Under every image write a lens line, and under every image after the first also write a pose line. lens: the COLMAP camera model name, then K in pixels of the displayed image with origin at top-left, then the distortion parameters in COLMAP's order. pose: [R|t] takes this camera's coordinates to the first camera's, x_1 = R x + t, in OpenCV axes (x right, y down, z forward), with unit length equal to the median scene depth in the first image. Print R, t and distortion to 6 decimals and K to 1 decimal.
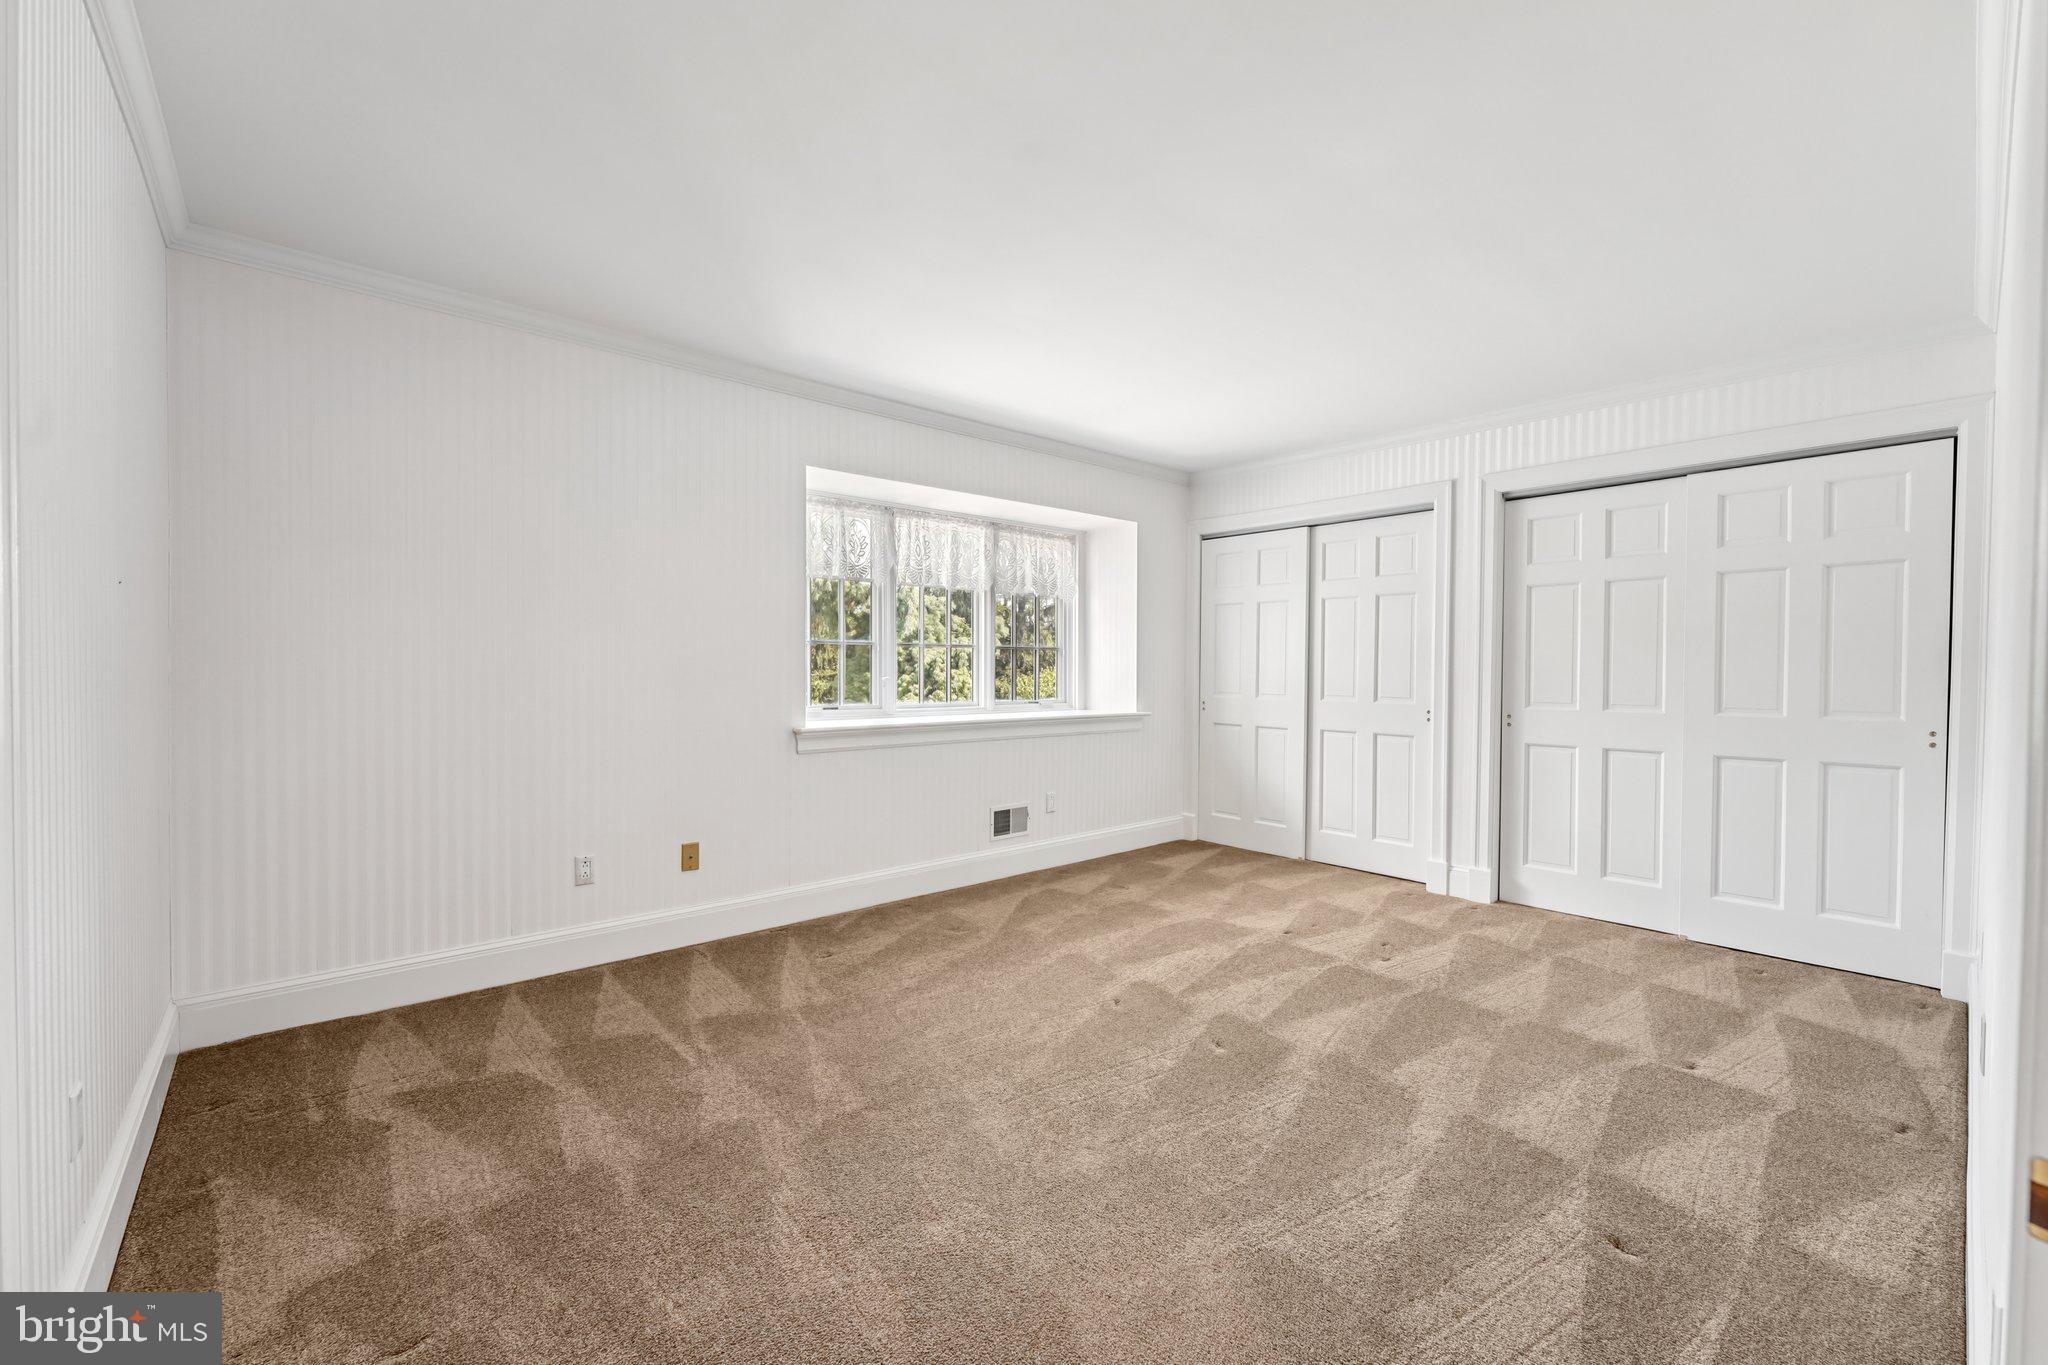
lens RADIAL K [[832.4, 0, 1013.4], [0, 832.4, 679.3], [0, 0, 1]] dist [-0.002155, -0.000451]
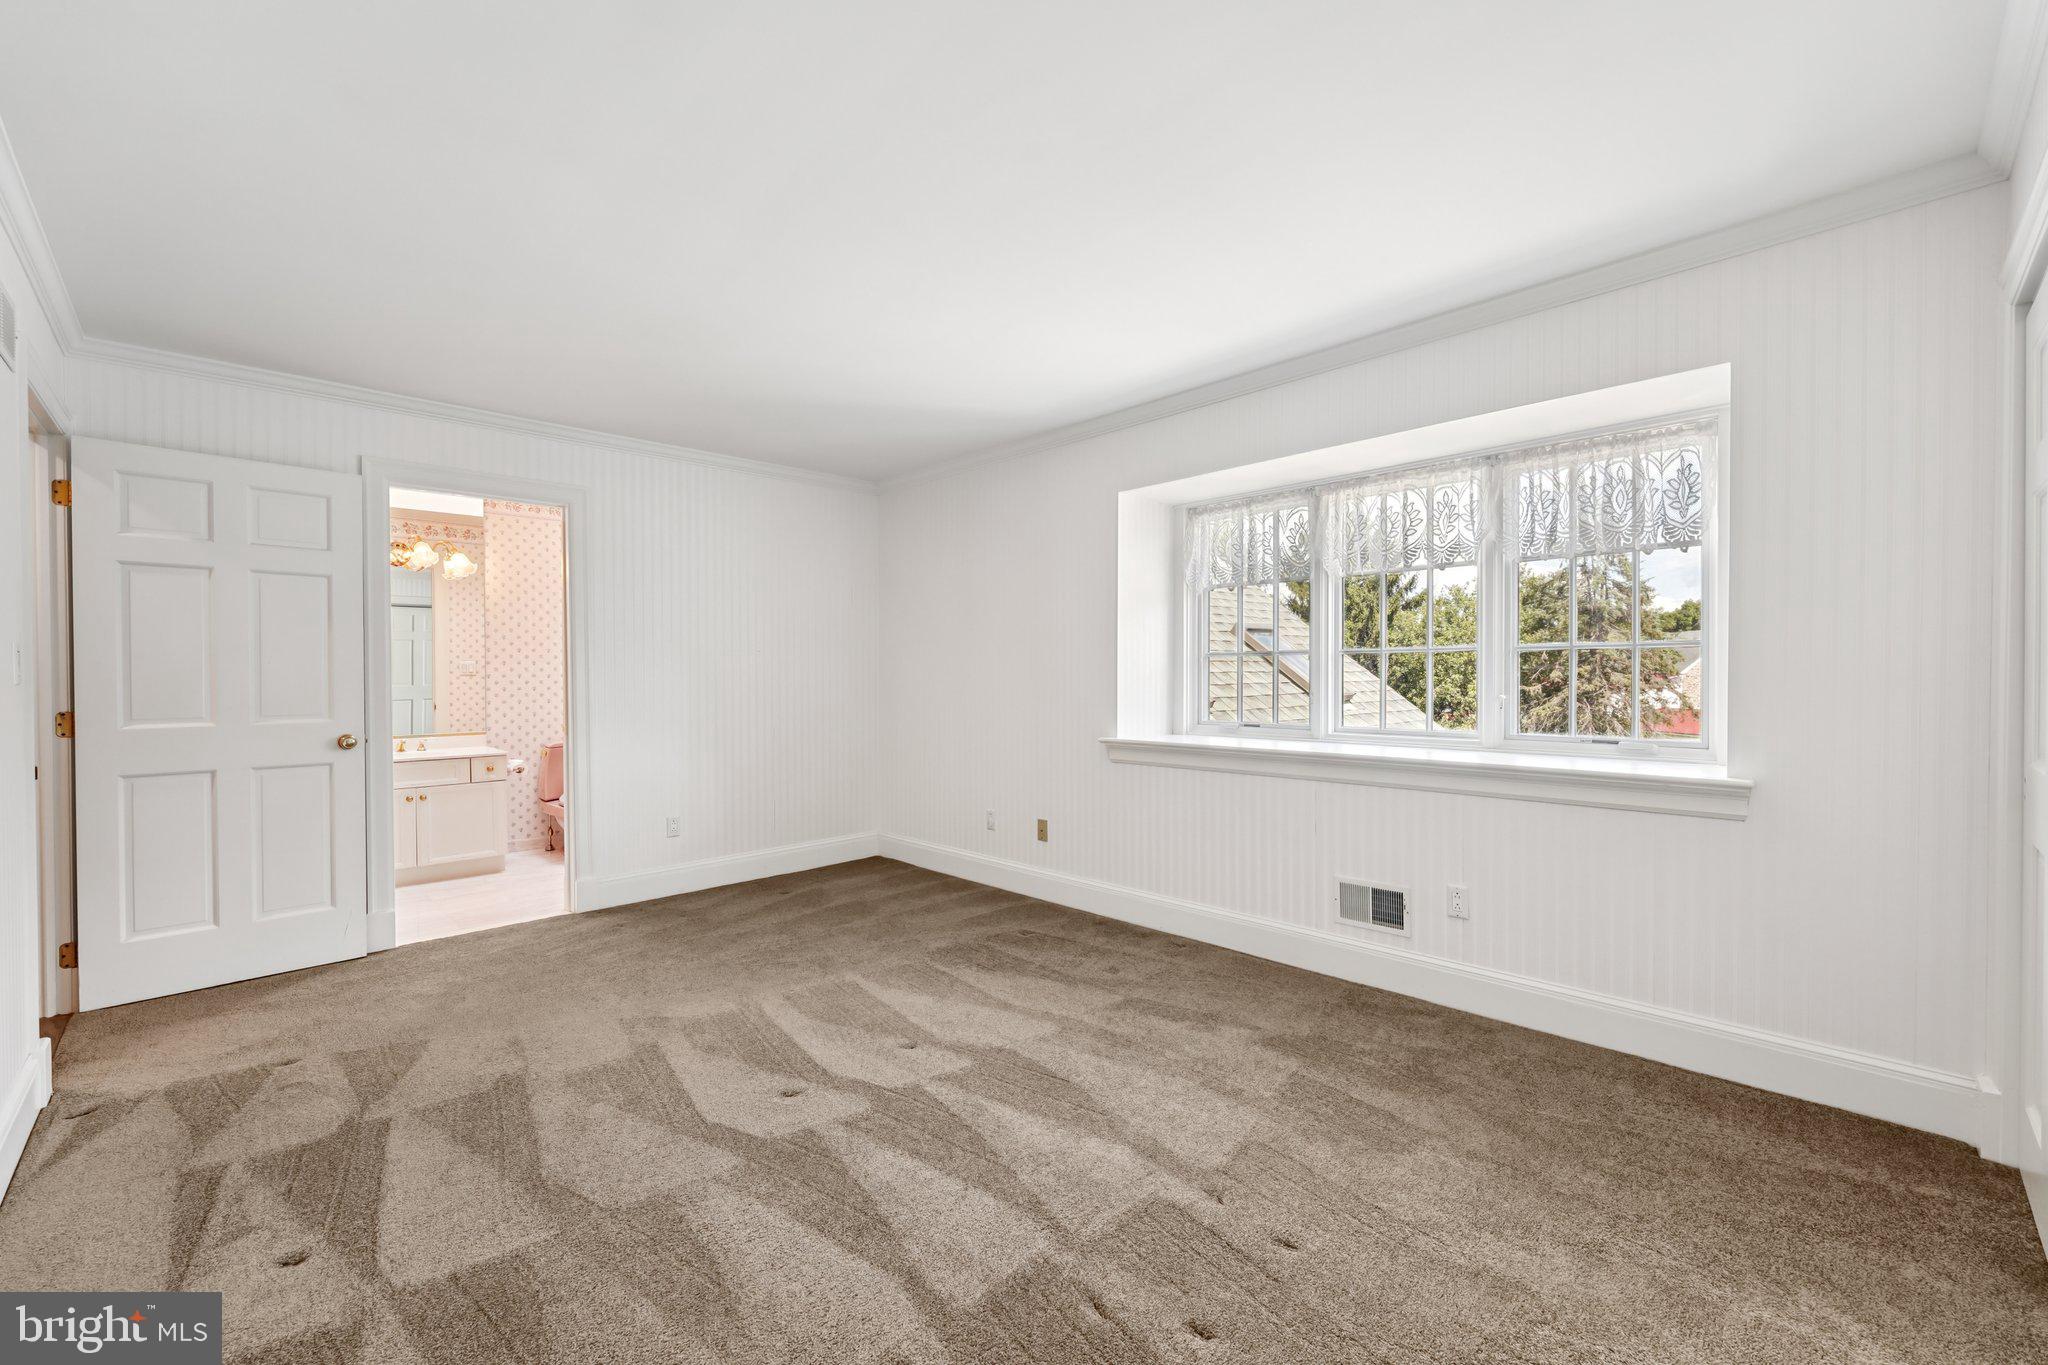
lens RADIAL K [[832.4, 0, 1015.6], [0, 832.4, 685.5], [0, 0, 1]] dist [-0.002155, -0.000451]
pose [[0.073386, -0.001347, -0.997303, 0.790742], [-0.019333, 0.999809, -0.002773, -0.001135], [0.997116, 0.019484, 0.073346, 0.784963]]
